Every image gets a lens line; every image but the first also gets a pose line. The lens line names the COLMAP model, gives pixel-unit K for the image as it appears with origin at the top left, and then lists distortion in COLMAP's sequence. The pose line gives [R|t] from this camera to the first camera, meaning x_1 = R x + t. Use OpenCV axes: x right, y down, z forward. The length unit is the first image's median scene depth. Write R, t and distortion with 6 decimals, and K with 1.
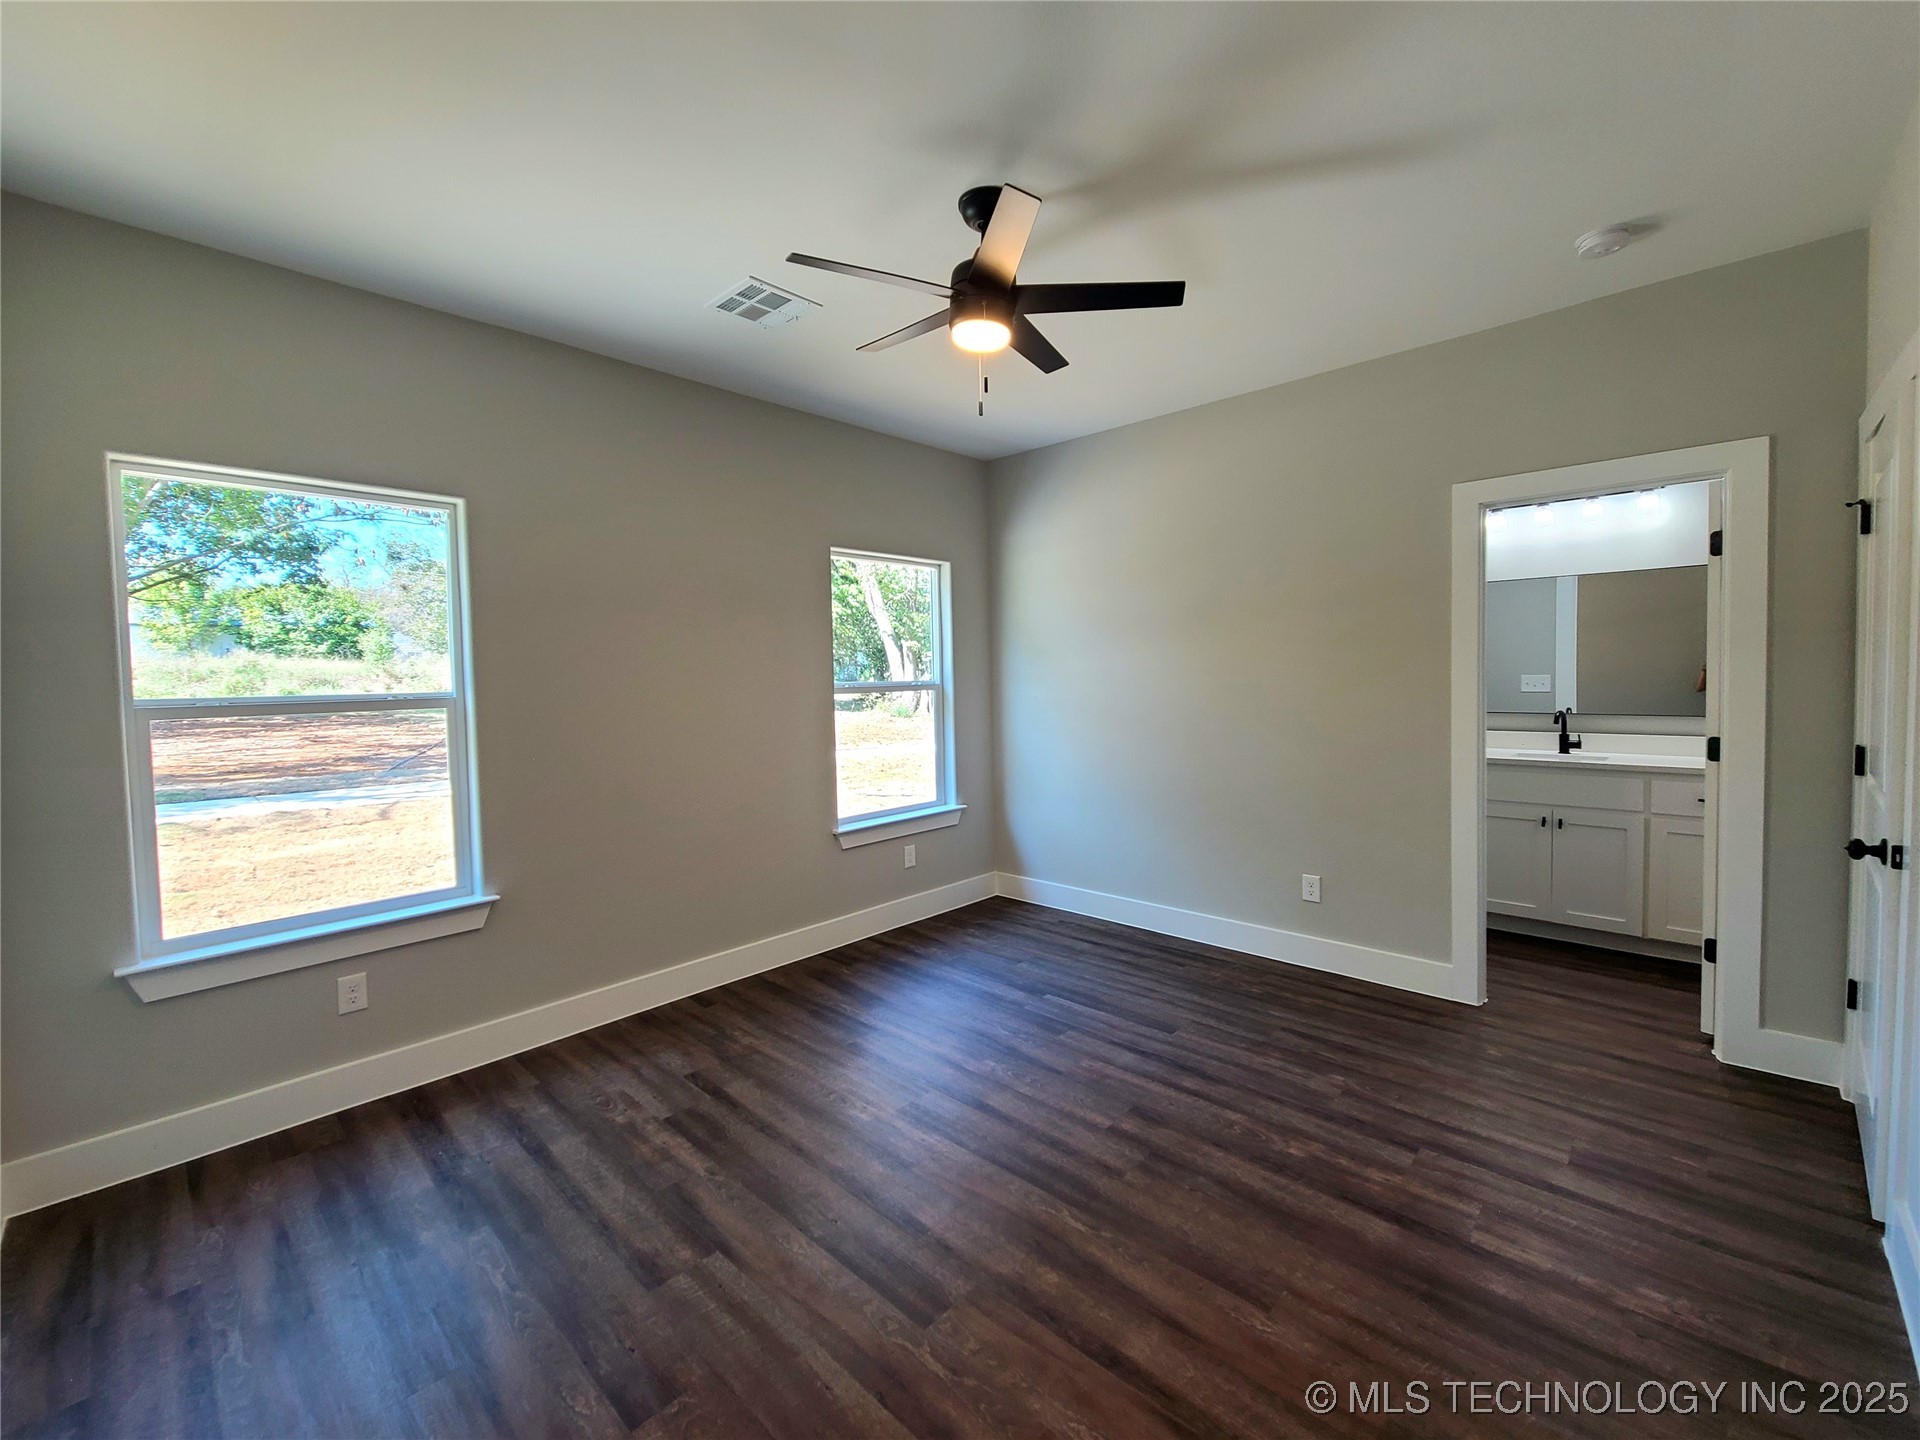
lens RADIAL K [[789.6, 0, 972.4], [0, 789.6, 716.4], [0, 0, 1]] dist [0.000087, -0.000410]
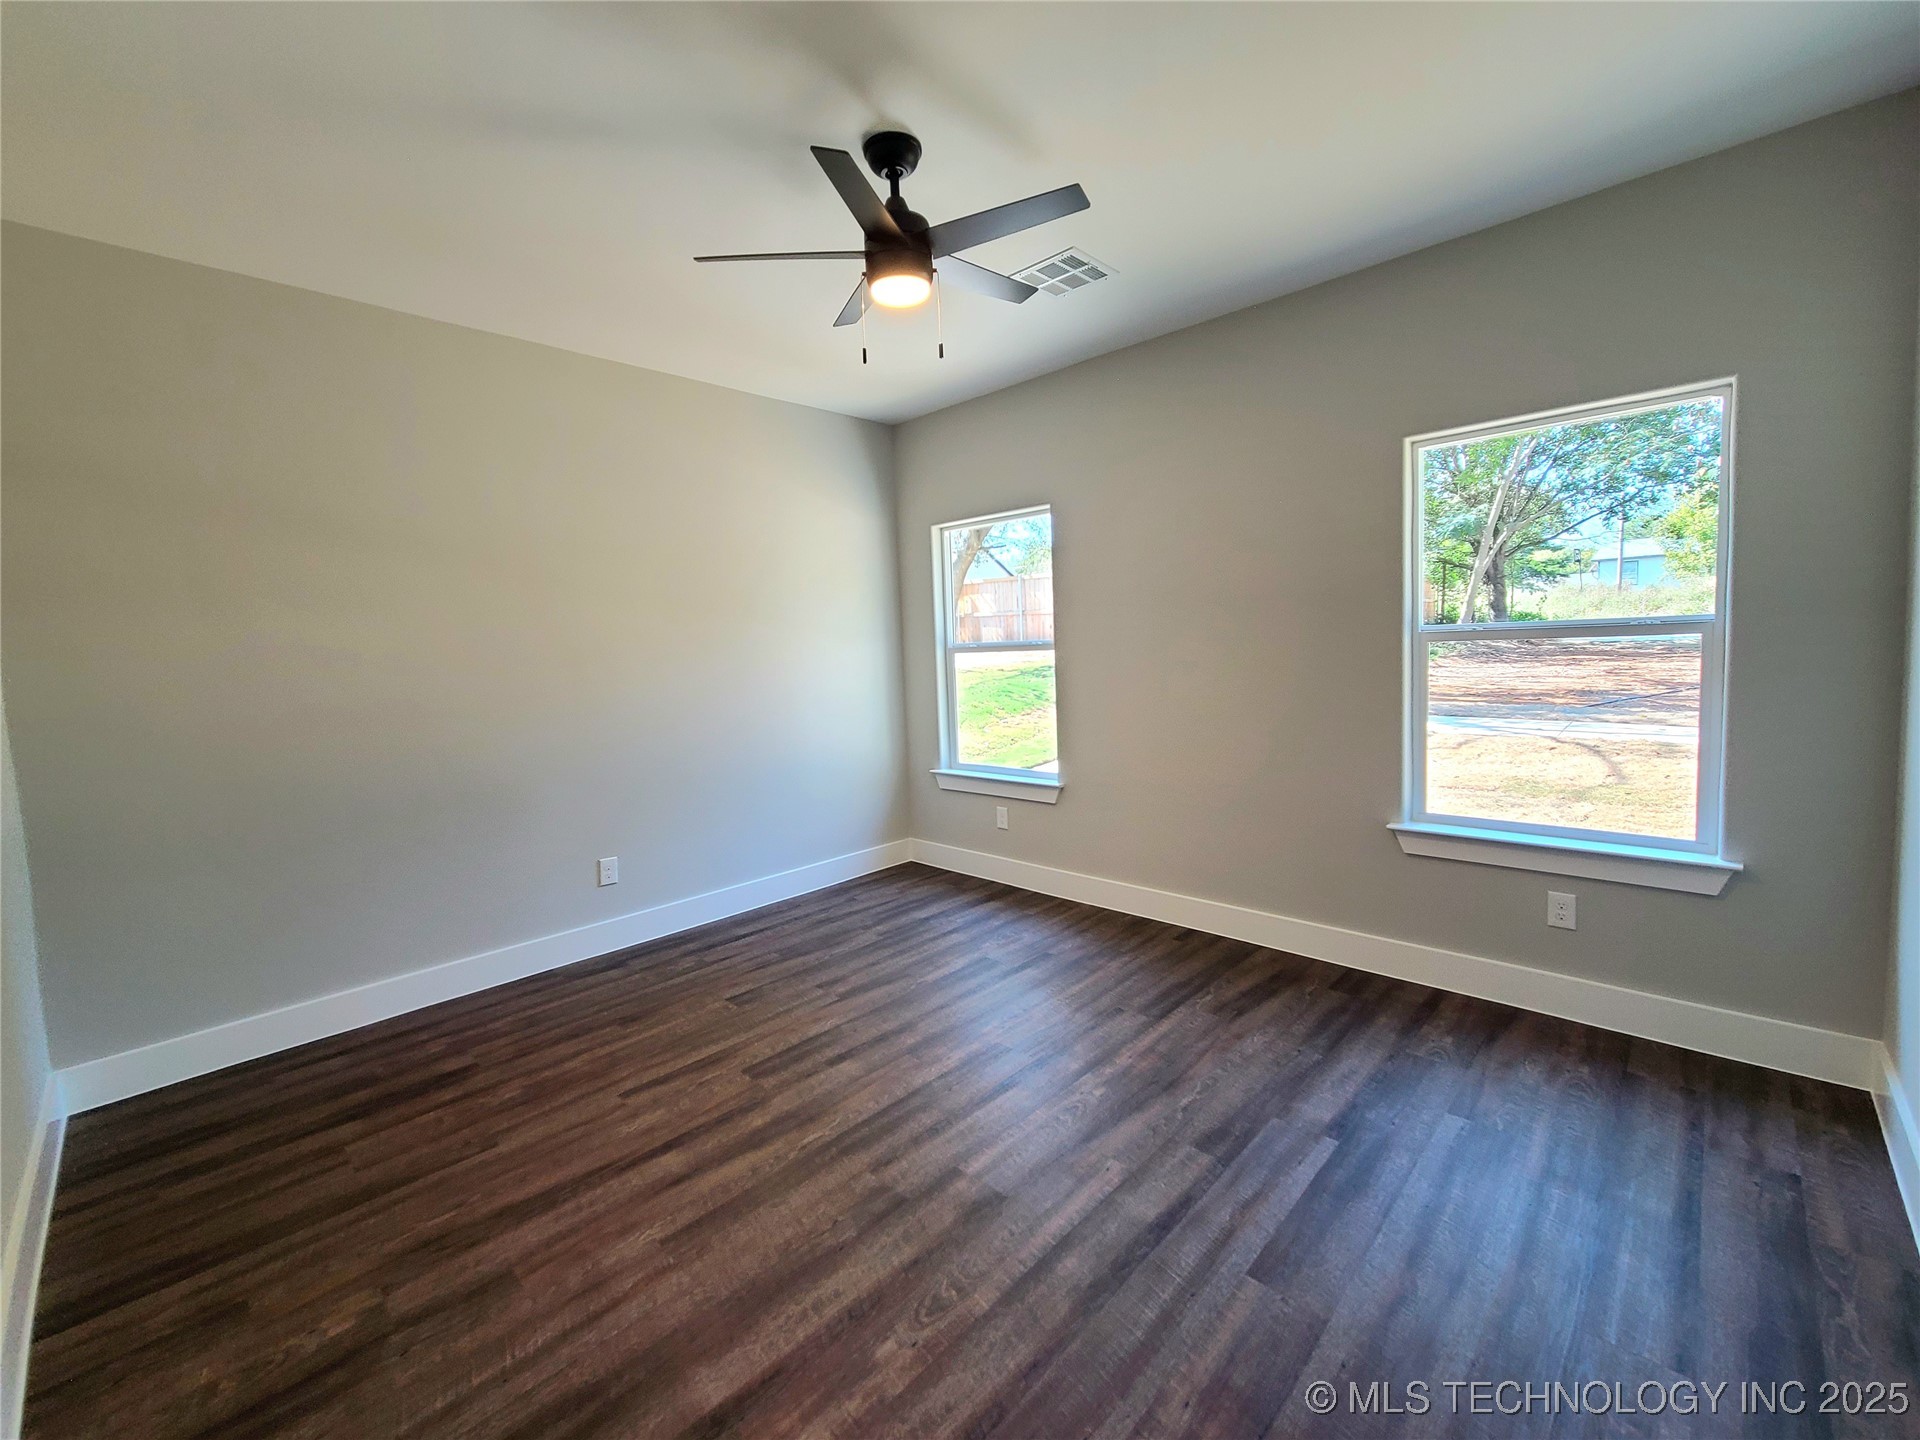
lens RADIAL K [[789.6, 0, 971.8], [0, 789.6, 708.3], [0, 0, 1]] dist [0.000087, -0.000410]
pose [[-0.000674, 0.111597, -0.993753, 0.641037], [-0.012024, 0.993681, 0.111597, -0.057968], [0.999927, 0.012024, 0.000672, 0.652578]]
